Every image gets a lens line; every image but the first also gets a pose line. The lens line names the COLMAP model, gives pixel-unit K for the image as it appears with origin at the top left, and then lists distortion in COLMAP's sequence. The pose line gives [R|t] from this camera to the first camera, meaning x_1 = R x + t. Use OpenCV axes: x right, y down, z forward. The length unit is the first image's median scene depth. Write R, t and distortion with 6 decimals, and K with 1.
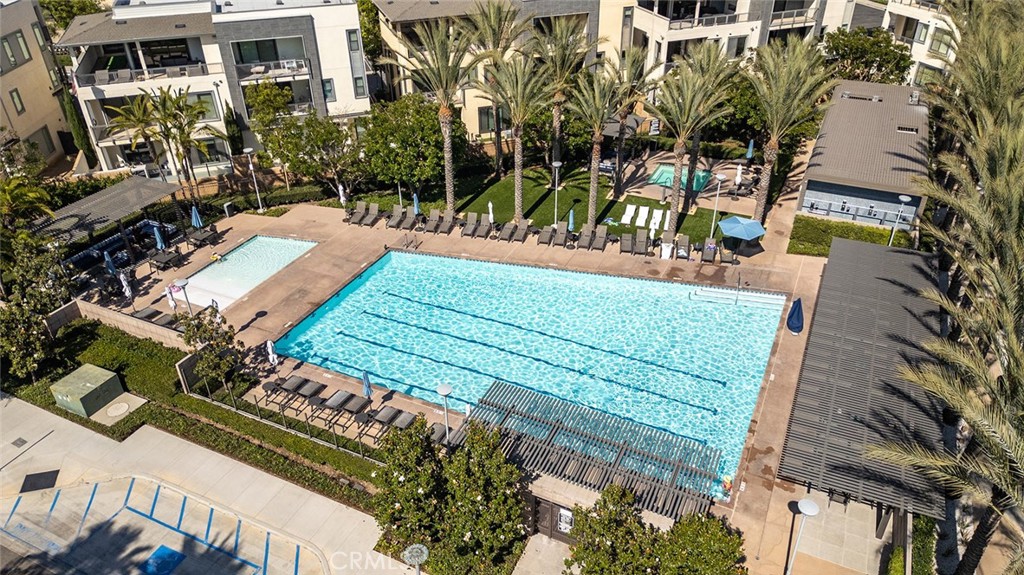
lens RADIAL K [[717.5, 0, 516.2], [0, 717.5, 285.4], [0, 0, 1]] dist [0.062214, -0.057155]
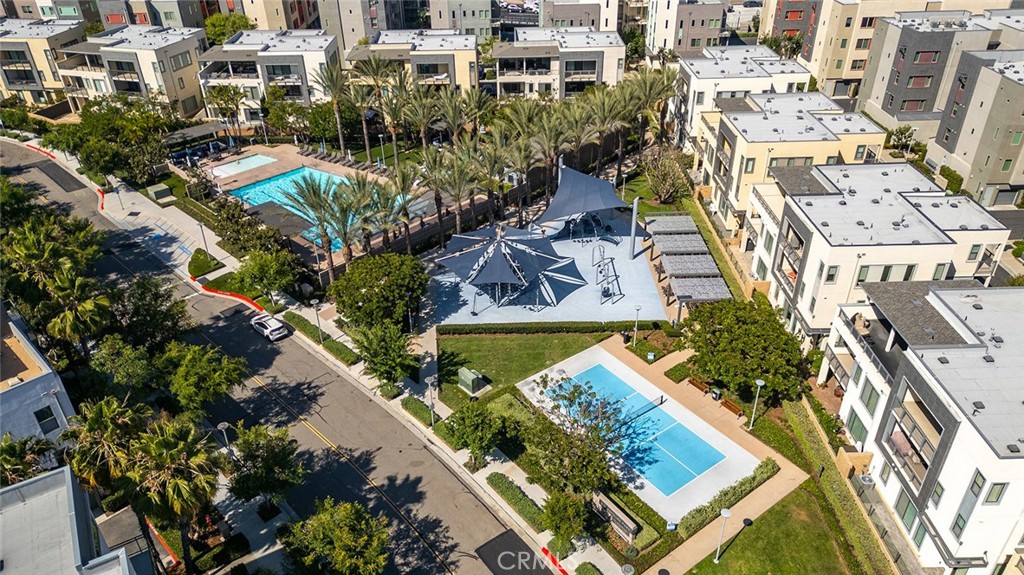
lens RADIAL K [[717.5, 0, 516.2], [0, 717.5, 285.4], [0, 0, 1]] dist [0.062214, -0.057155]
pose [[0.948846, 0.163001, -0.270410, 0.977571], [-0.166380, 0.986005, 0.010542, 0.159230], [0.268344, 0.034988, 0.962688, -0.826708]]
